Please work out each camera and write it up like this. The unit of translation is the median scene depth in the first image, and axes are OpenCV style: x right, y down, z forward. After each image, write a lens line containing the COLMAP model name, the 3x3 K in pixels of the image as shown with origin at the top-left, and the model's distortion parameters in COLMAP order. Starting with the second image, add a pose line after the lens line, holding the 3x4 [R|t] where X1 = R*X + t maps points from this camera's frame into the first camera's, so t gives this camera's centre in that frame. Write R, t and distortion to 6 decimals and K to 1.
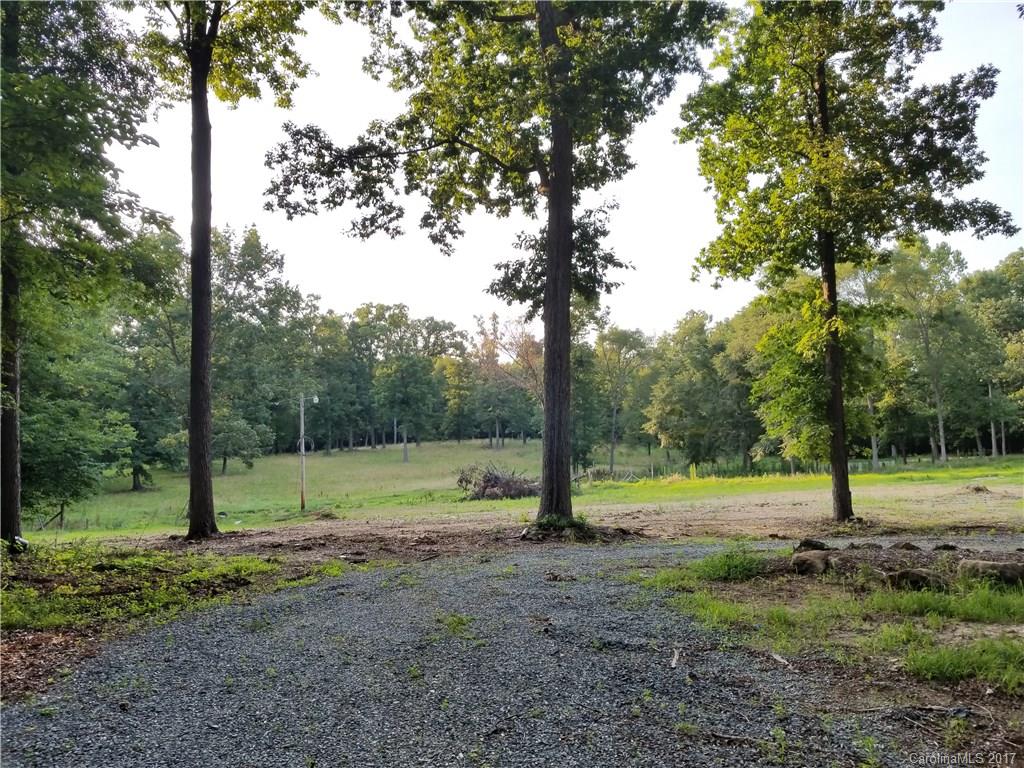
lens RADIAL K [[803.8, 0, 503.7], [0, 803.8, 360.3], [0, 0, 1]] dist [0.075561, -0.127985]
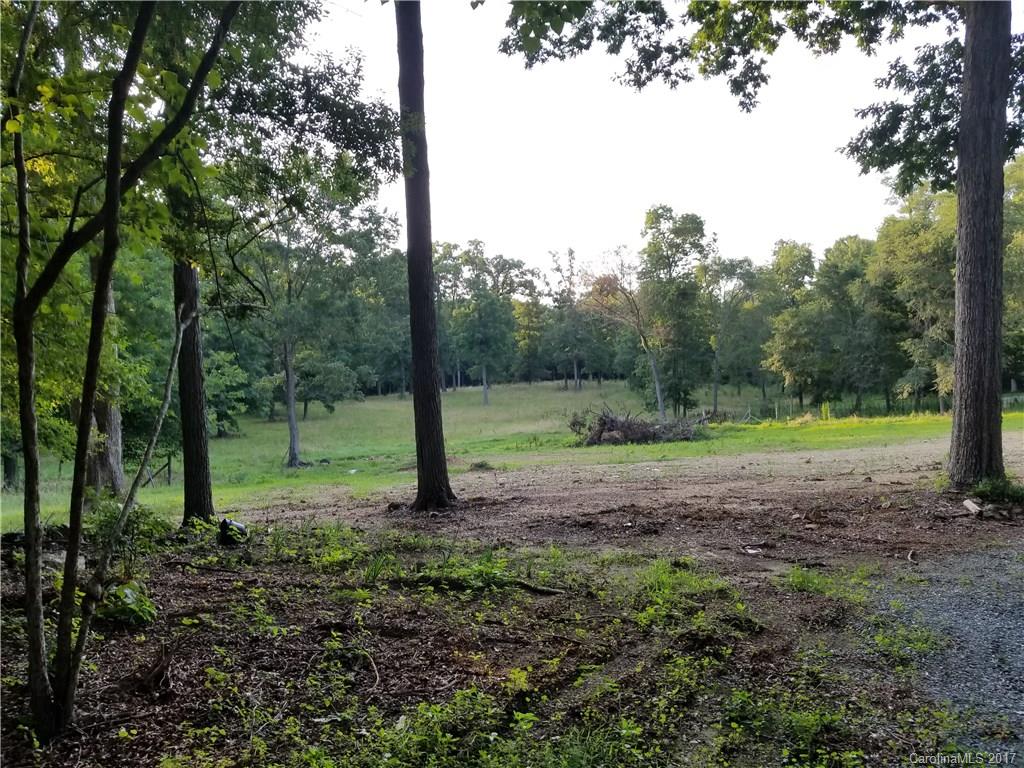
lens RADIAL K [[803.8, 0, 503.7], [0, 803.8, 360.3], [0, 0, 1]] dist [0.075561, -0.127985]
pose [[0.998213, -0.016026, -0.057564, -0.069179], [0.020064, 0.997327, 0.070261, 0.009264], [0.056284, -0.071291, 0.995866, 0.074378]]
